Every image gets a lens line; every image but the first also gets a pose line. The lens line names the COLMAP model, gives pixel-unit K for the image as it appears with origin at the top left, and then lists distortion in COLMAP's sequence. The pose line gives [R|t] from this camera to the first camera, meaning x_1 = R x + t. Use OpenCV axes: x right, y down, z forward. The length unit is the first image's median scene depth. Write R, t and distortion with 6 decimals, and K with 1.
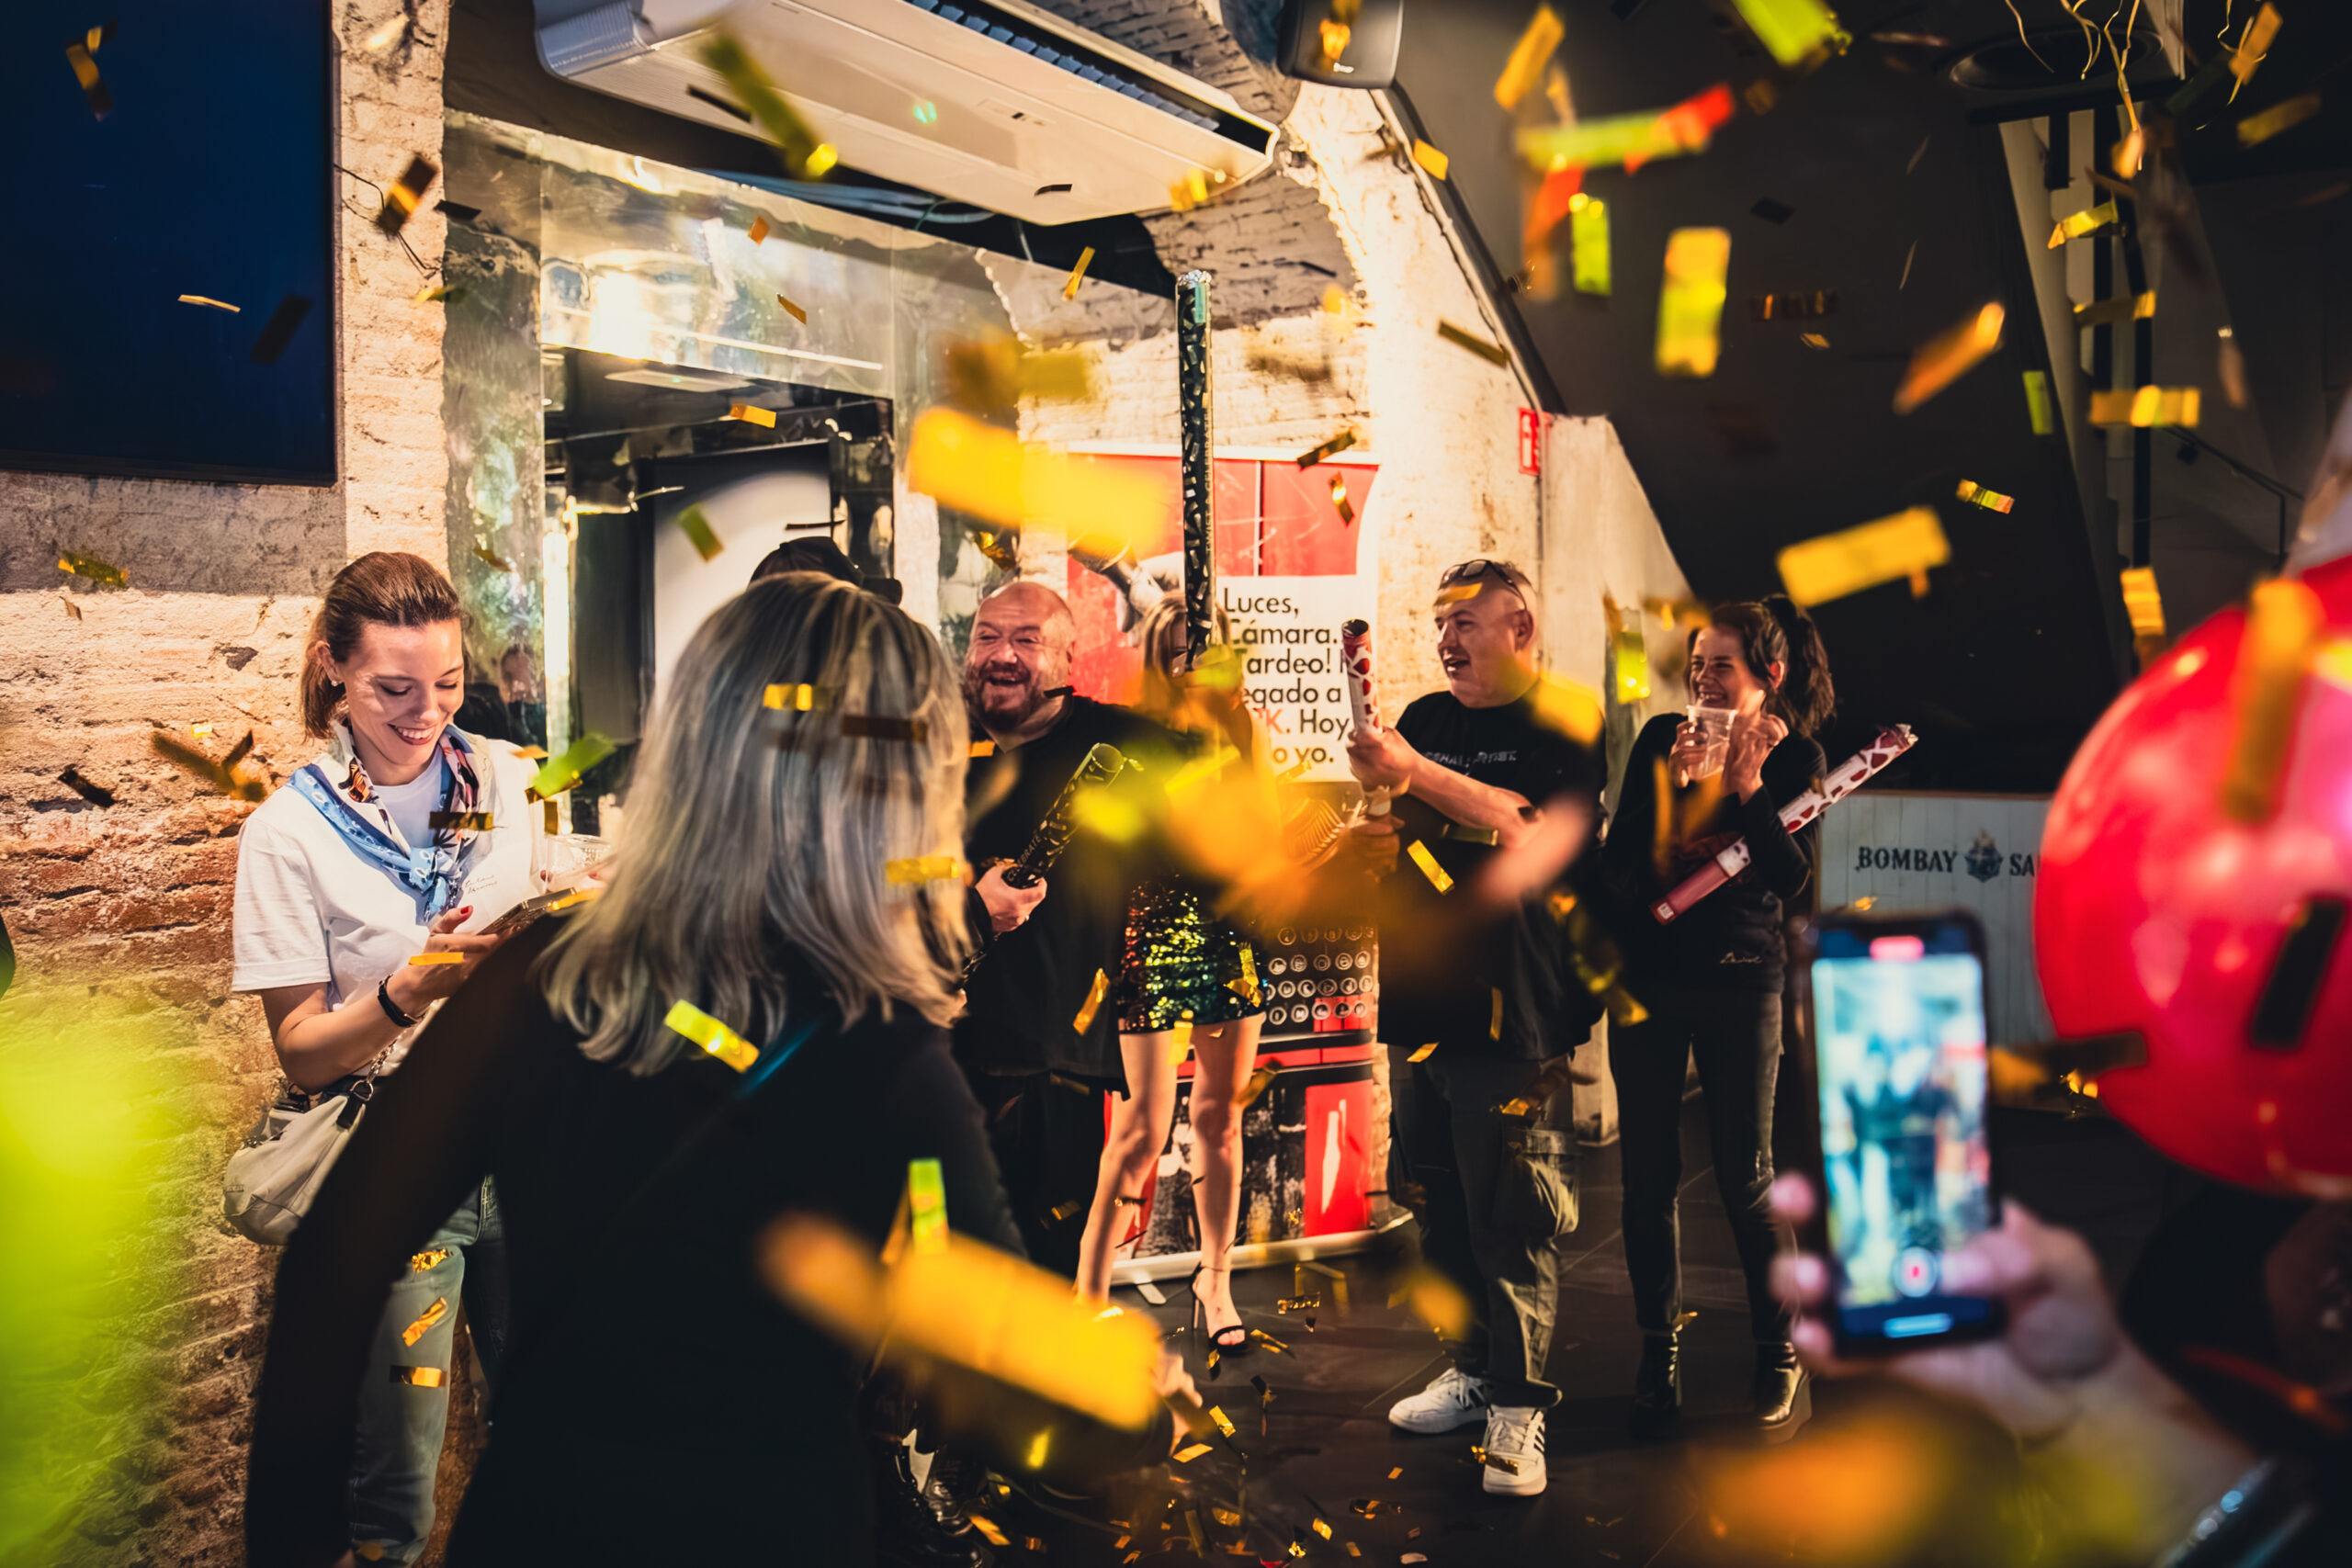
lens RADIAL K [[1982.2, 0, 1097.6], [0, 1982.2, 745.3], [0, 0, 1]] dist [-0.078174, 0.020468]
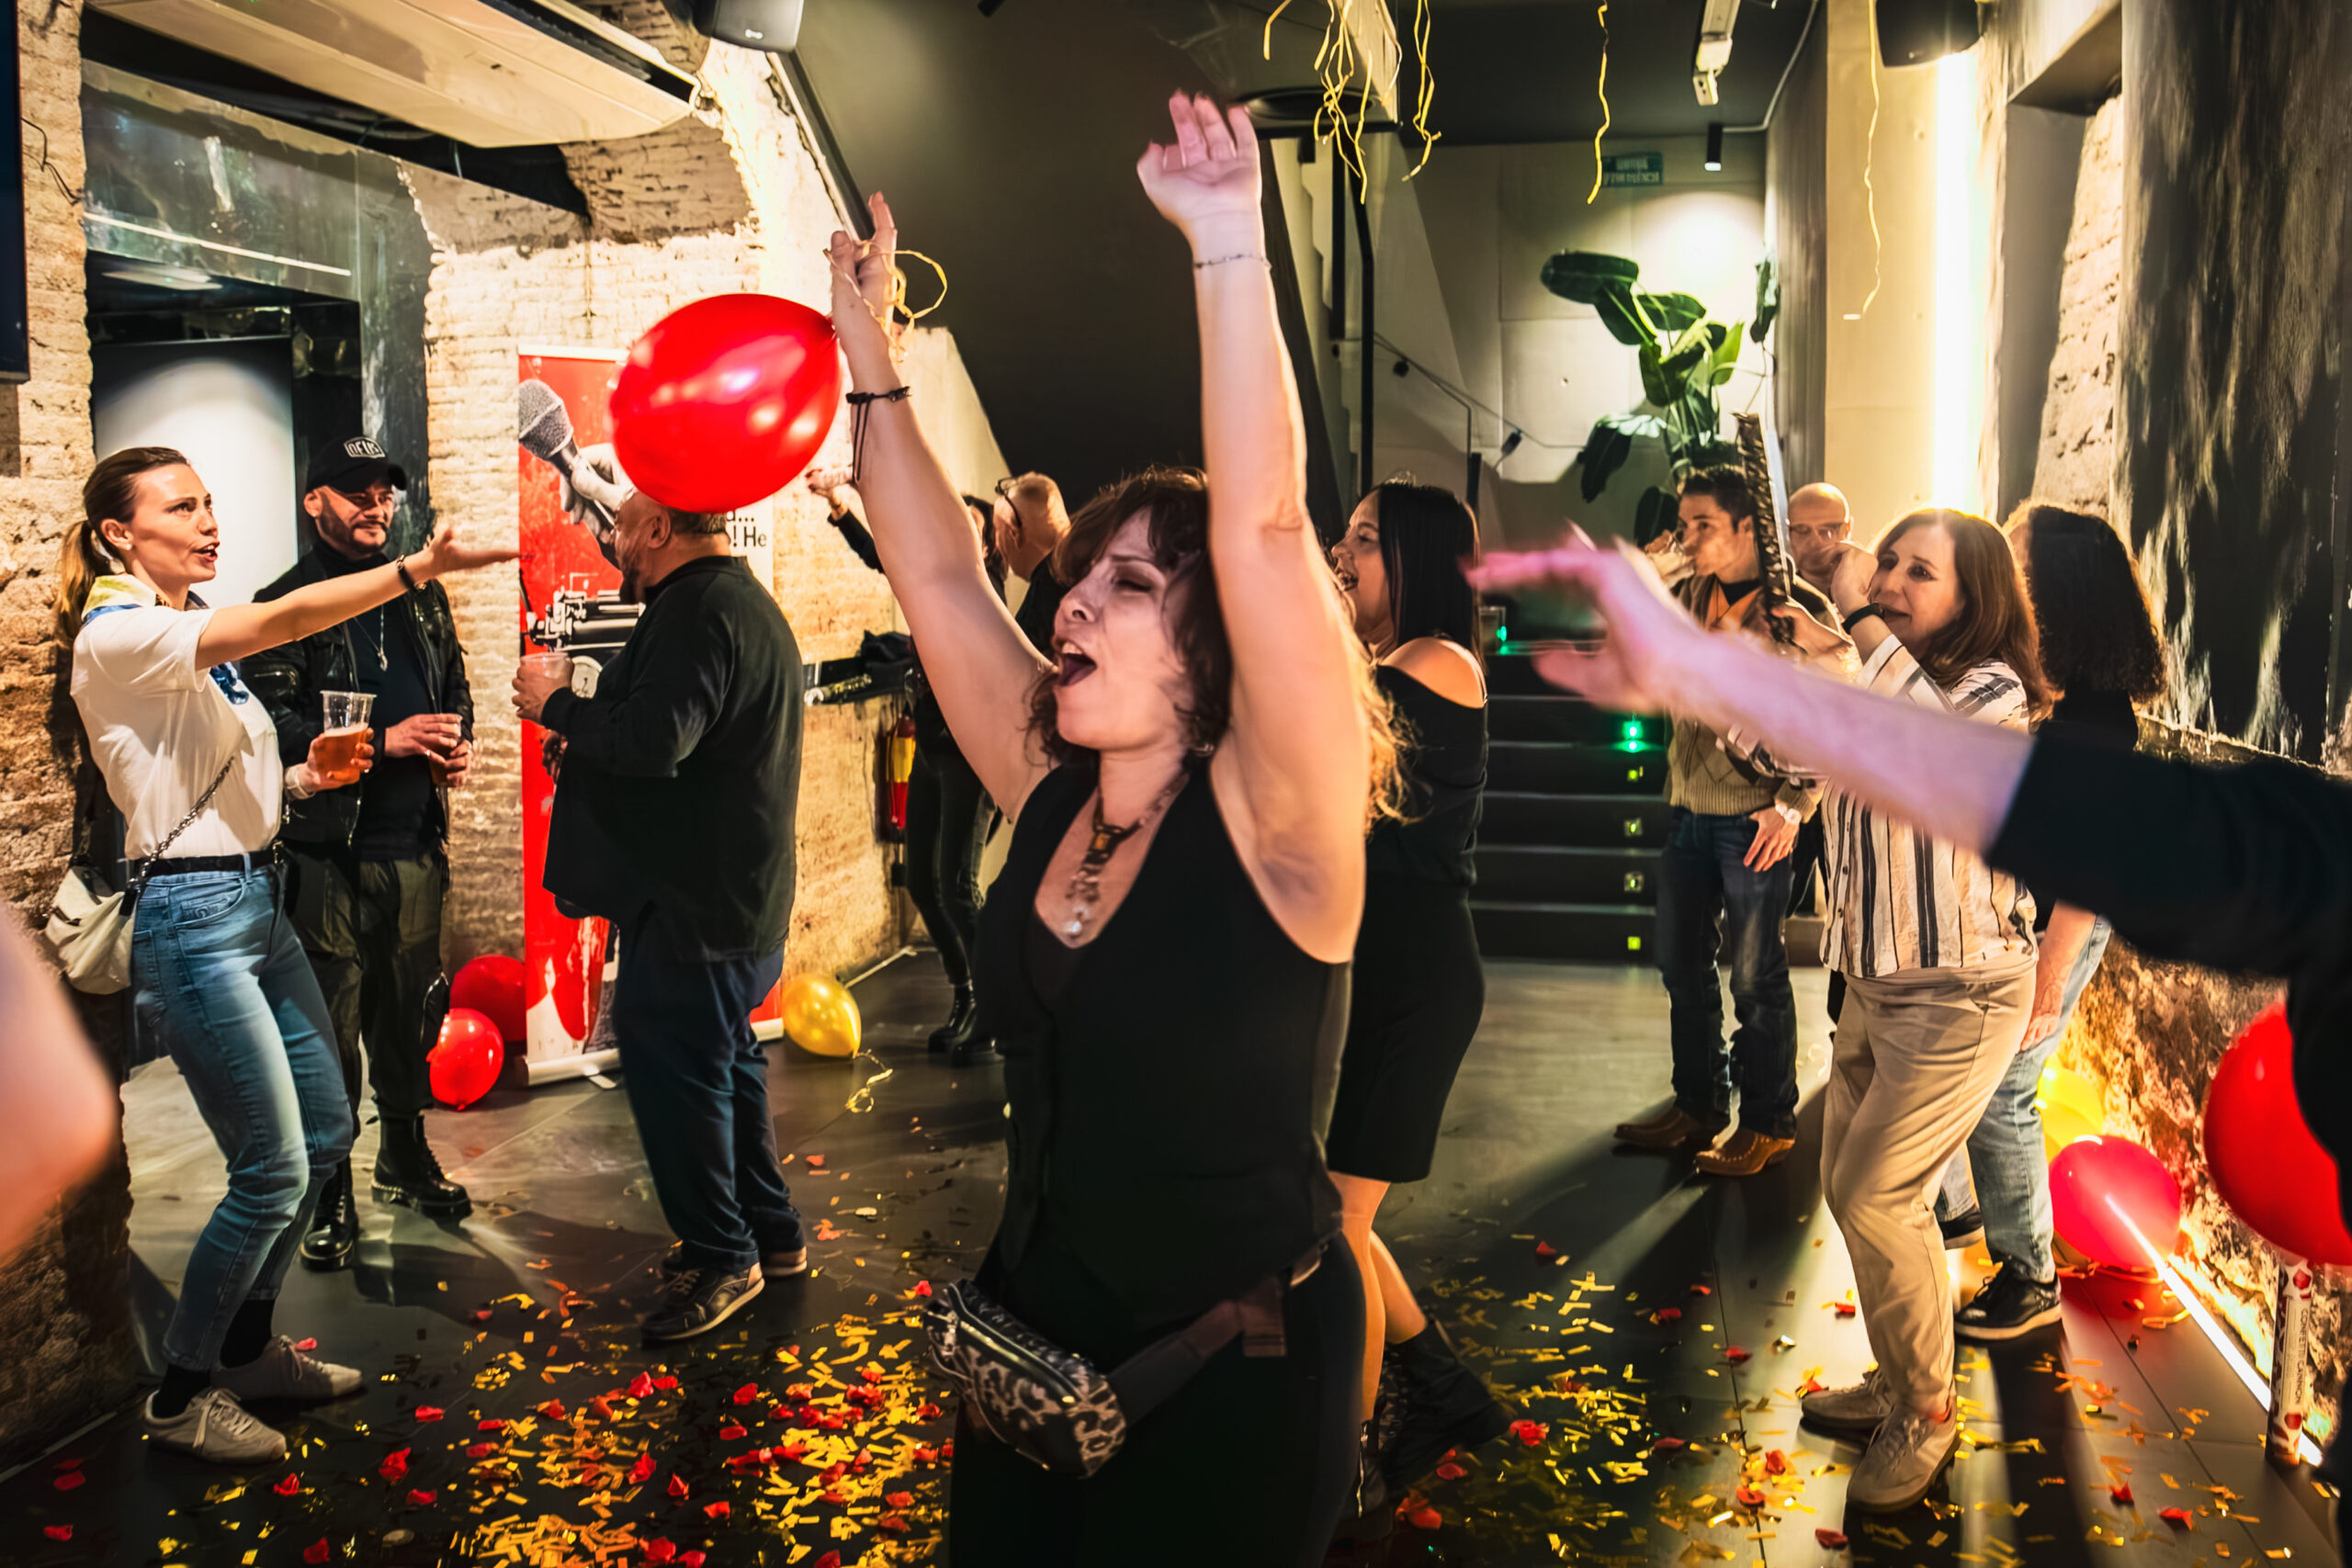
lens RADIAL K [[1848.3, 0, 1154.8], [0, 1848.3, 744.9], [0, 0, 1]] dist [-0.107928, 0.056171]
pose [[0.928210, -0.036597, 0.370252, -0.065002], [0.011710, 0.997531, 0.069243, 0.008703], [-0.371872, -0.059937, 0.926347, -0.116589]]
